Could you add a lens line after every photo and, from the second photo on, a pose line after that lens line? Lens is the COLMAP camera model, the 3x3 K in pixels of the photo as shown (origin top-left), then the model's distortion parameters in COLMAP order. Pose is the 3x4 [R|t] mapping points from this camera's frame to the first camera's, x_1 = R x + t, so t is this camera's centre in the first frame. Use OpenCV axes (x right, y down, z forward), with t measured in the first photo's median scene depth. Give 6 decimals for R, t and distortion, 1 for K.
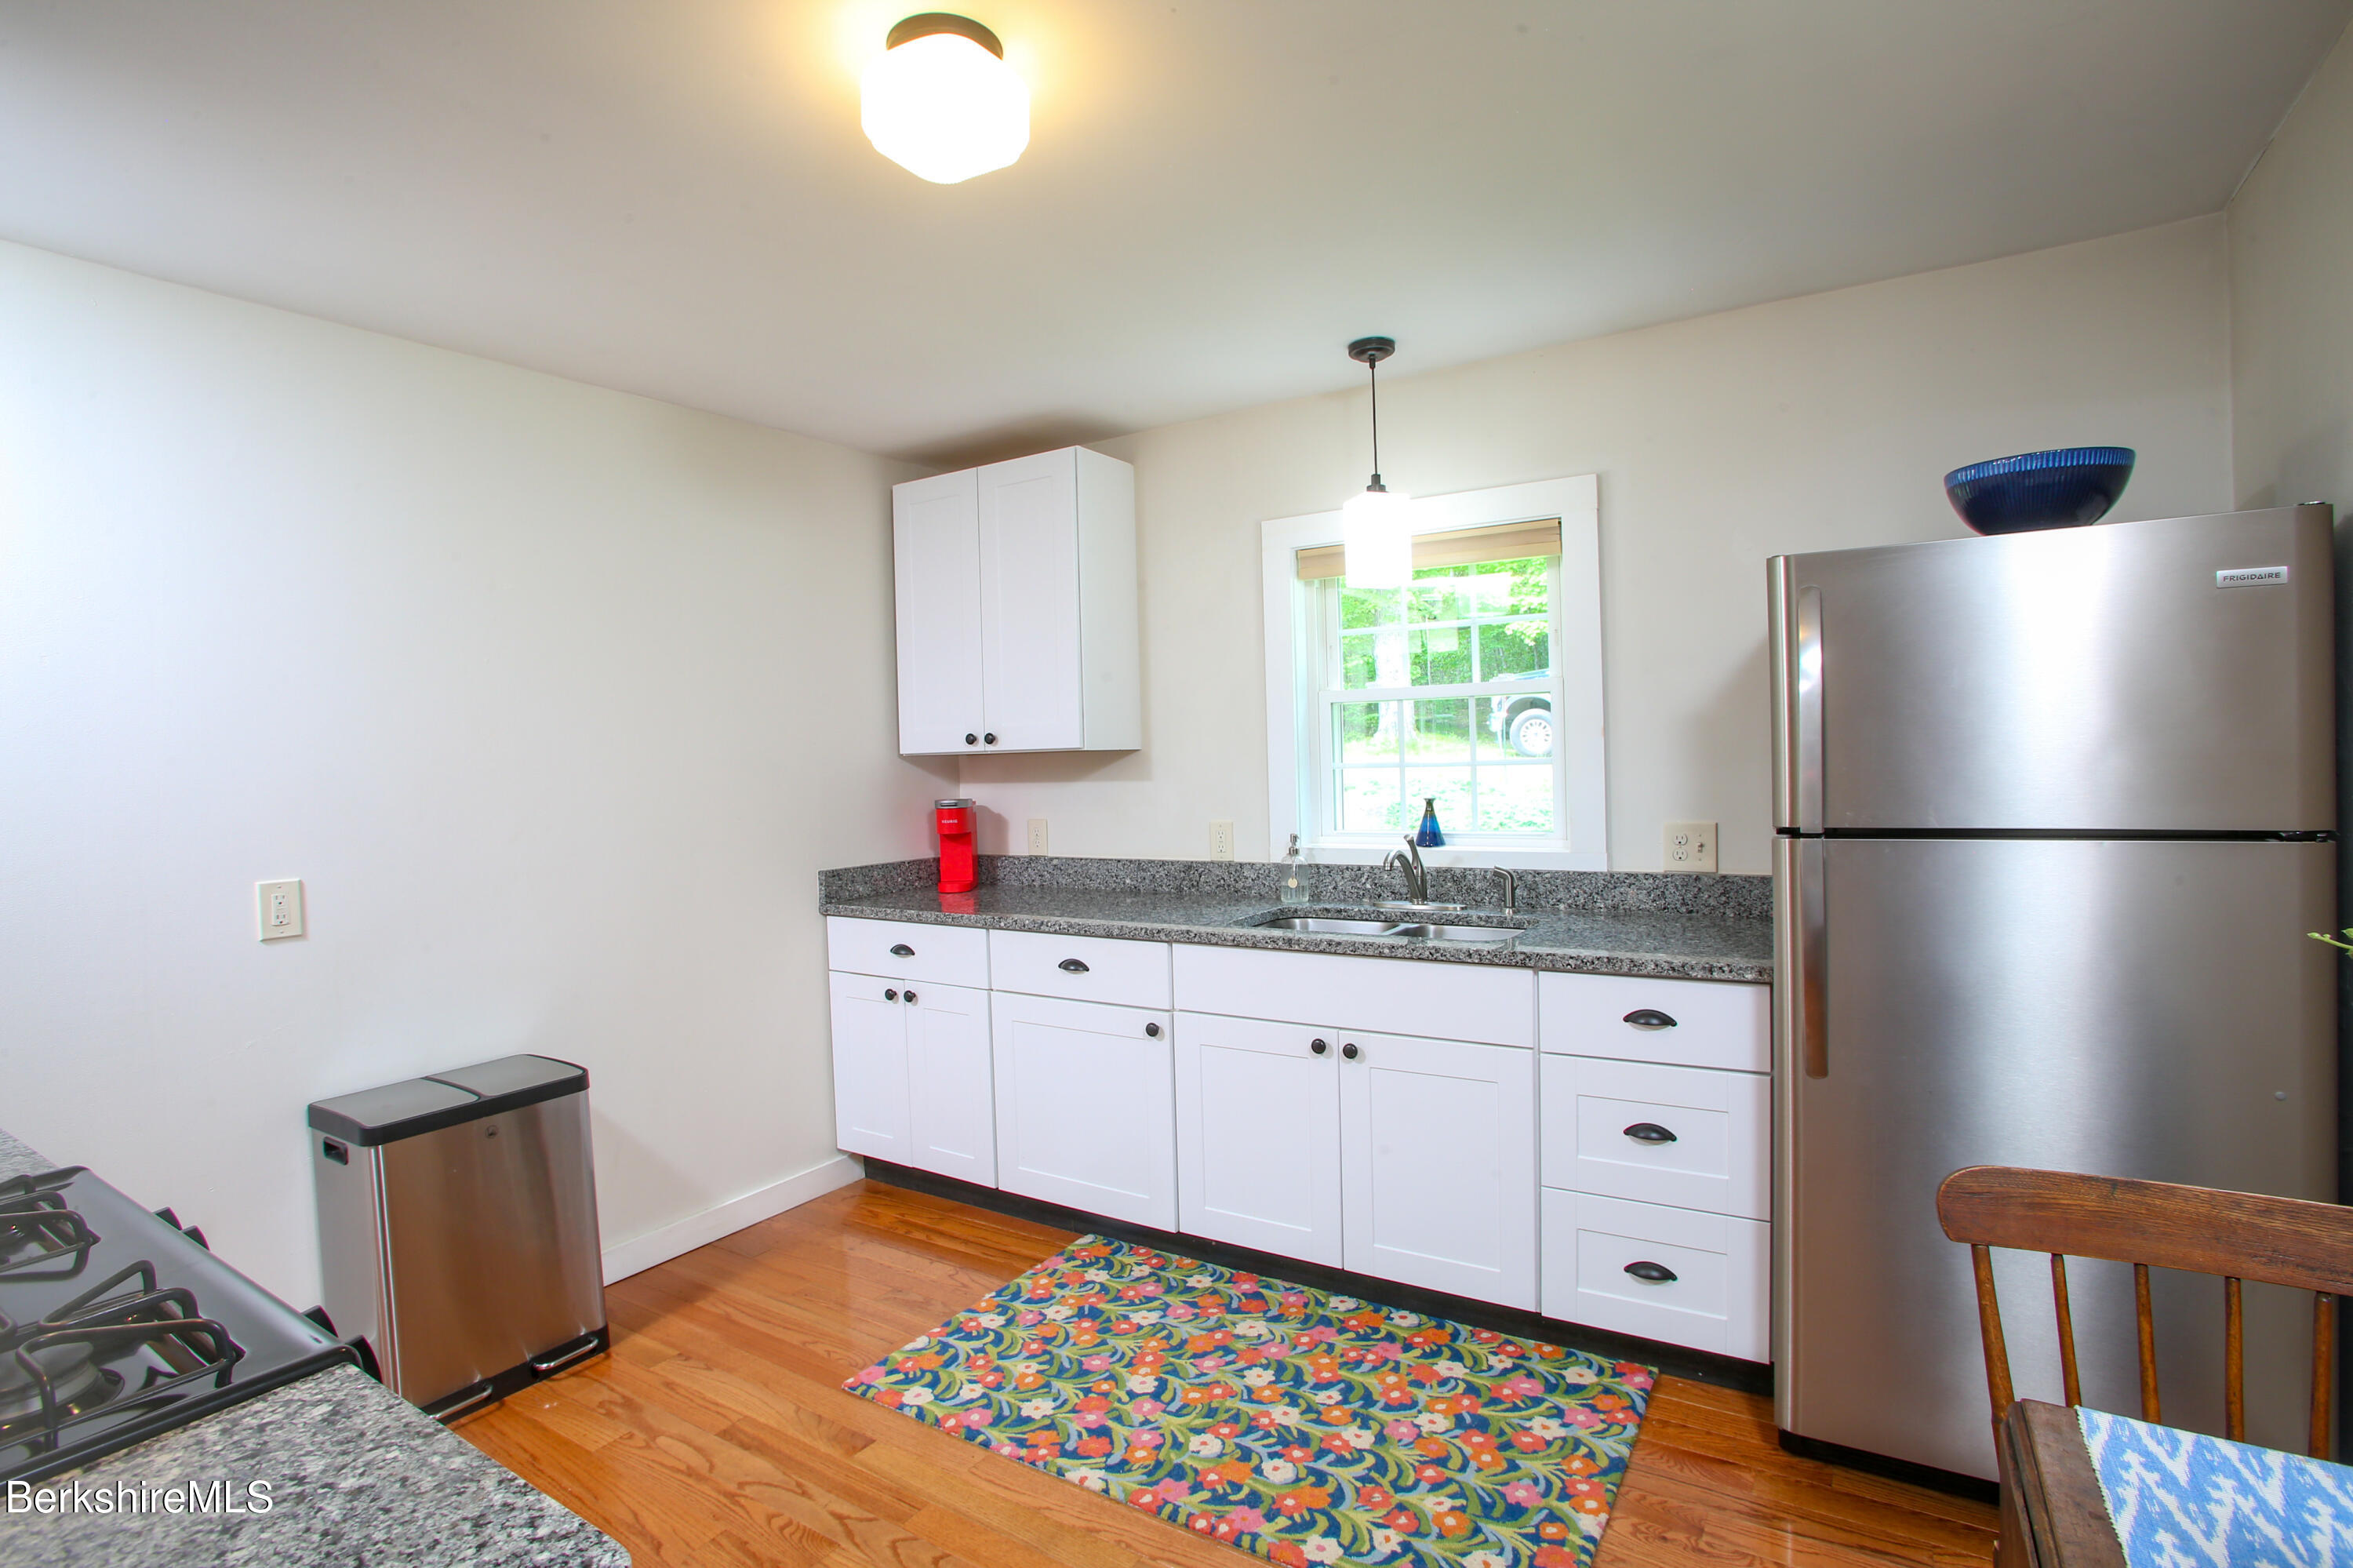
lens RADIAL K [[1104.8, 0, 1118.6], [0, 1104.8, 799.1], [0, 0, 1]] dist [-0.084215, 0.034375]
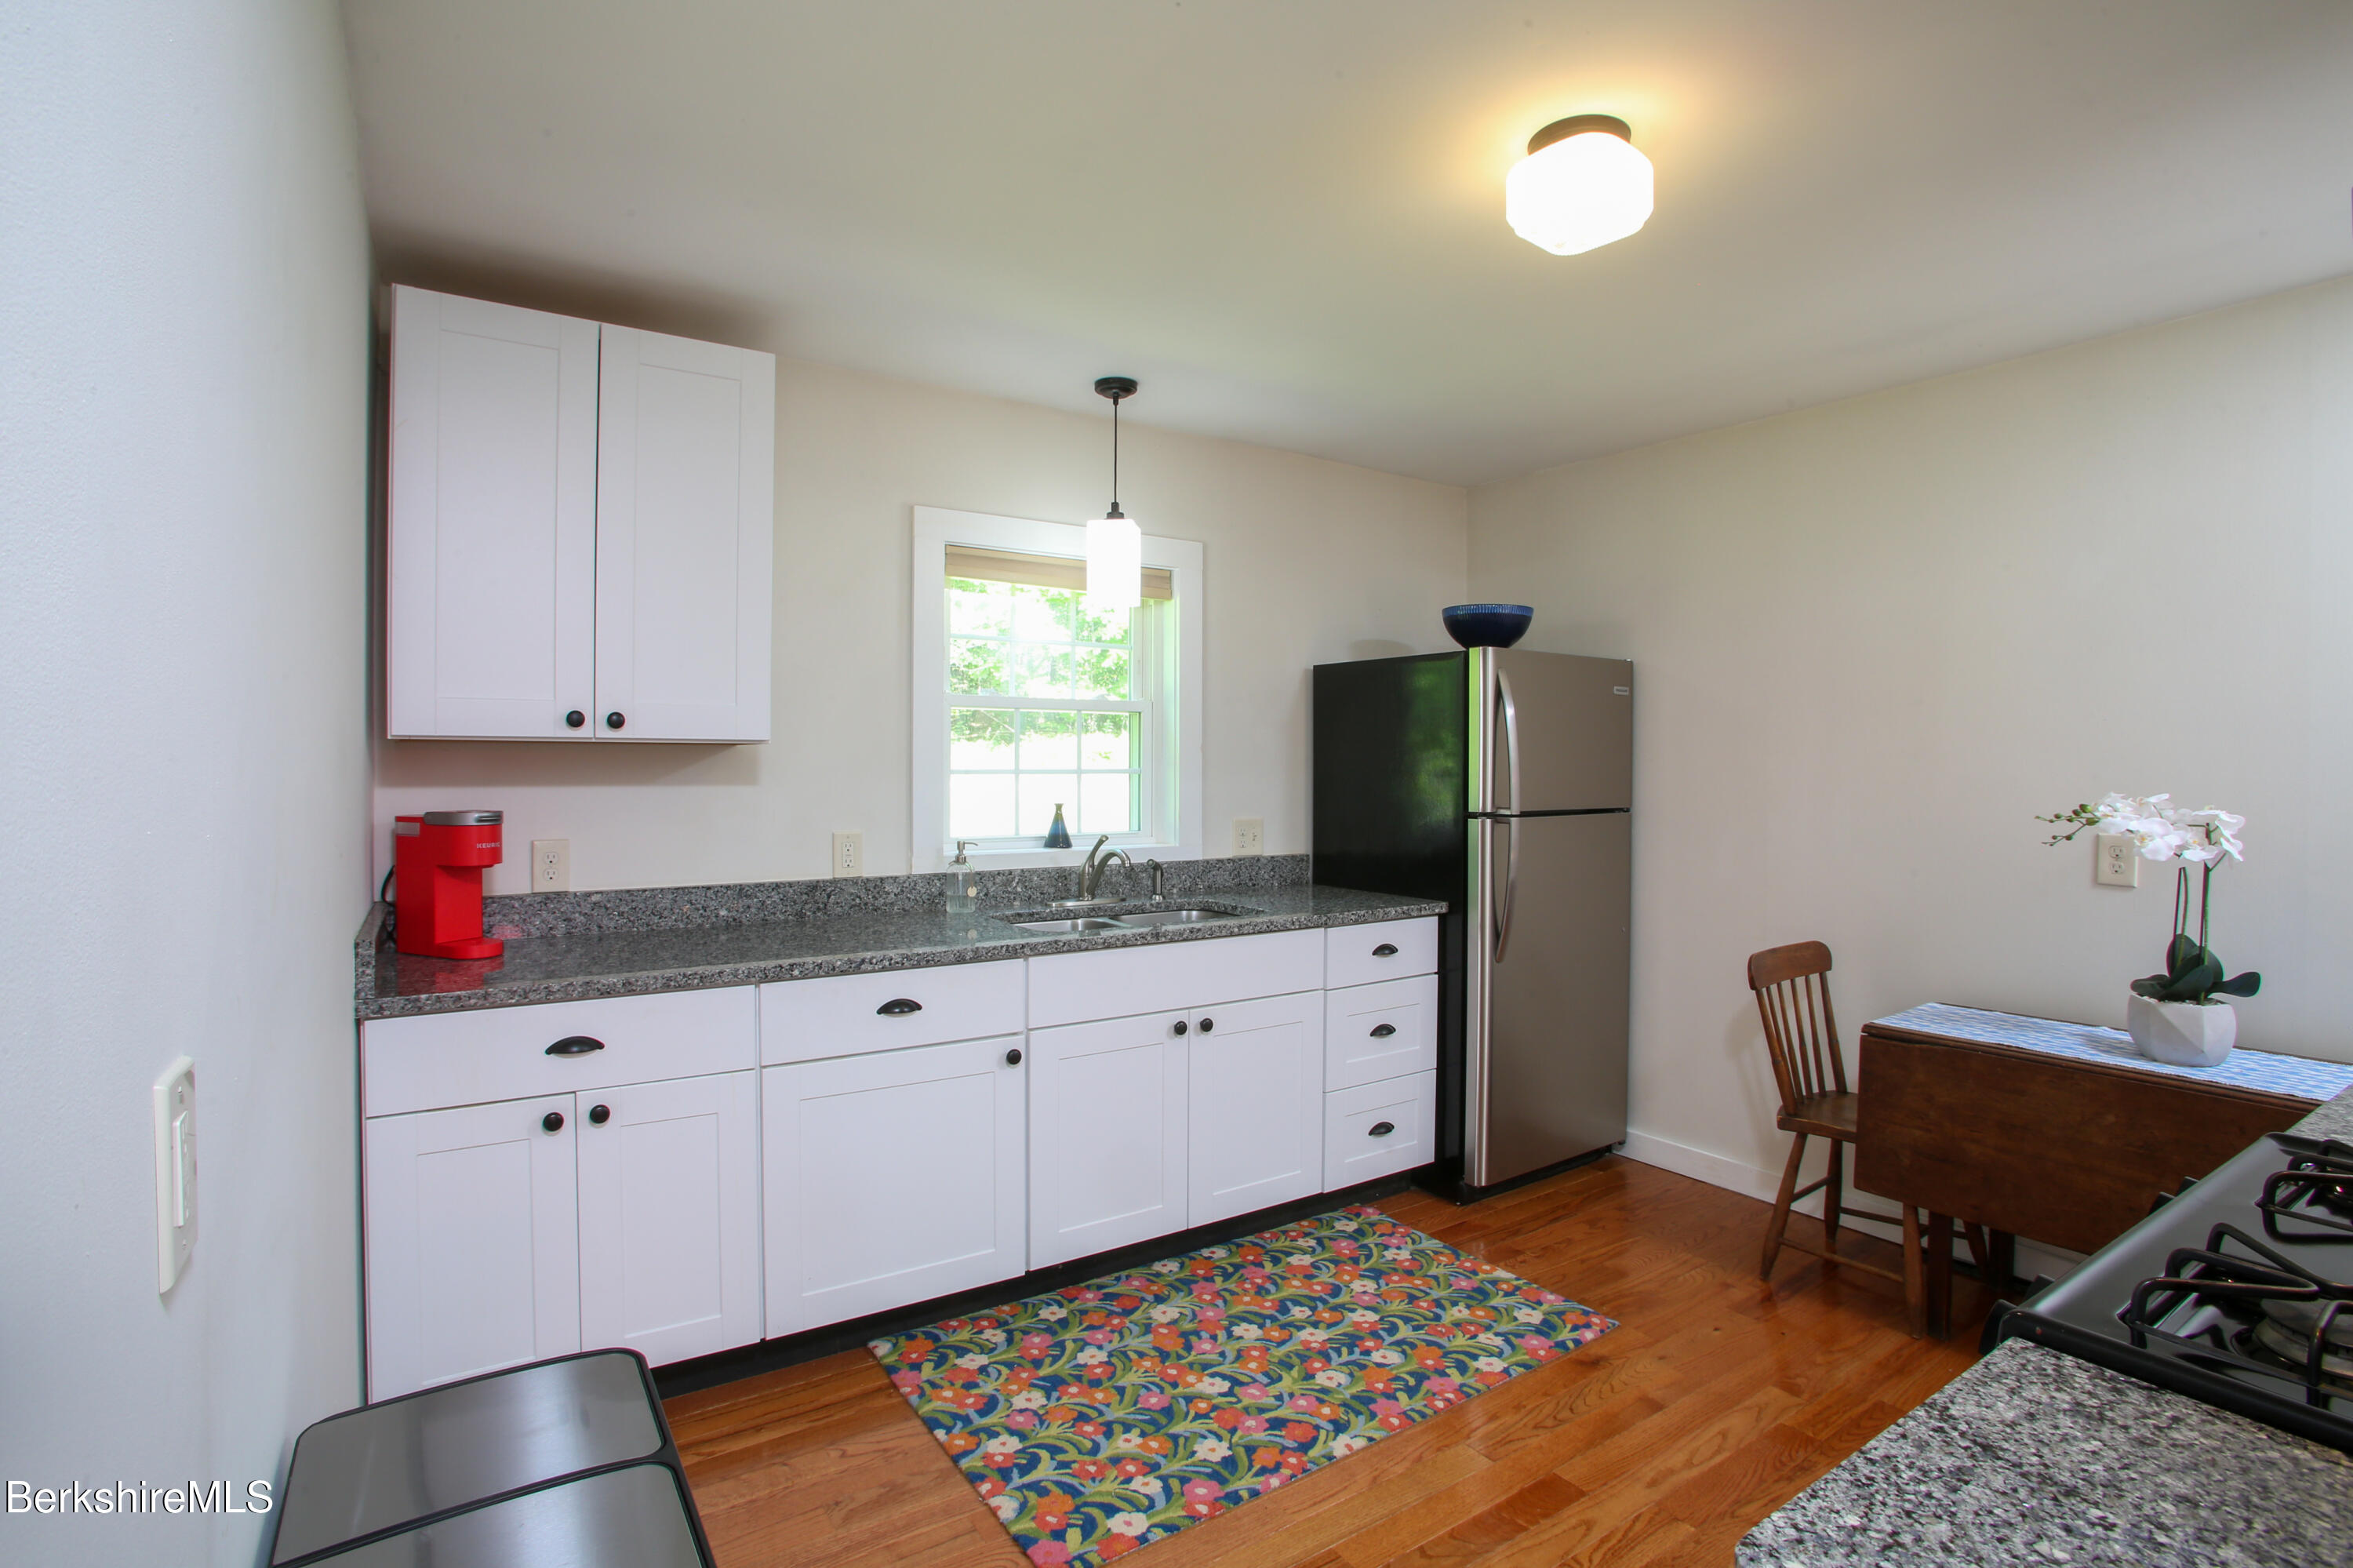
lens RADIAL K [[1132.0, 0, 1183.6], [0, 1132.0, 784.6], [0, 0, 1]] dist [-0.079142, 0.029847]
pose [[0.390908, 0.013594, 0.920329, -0.817467], [0.017304, 0.999606, -0.022115, 0.009175], [-0.920267, 0.024570, 0.390519, 0.536115]]
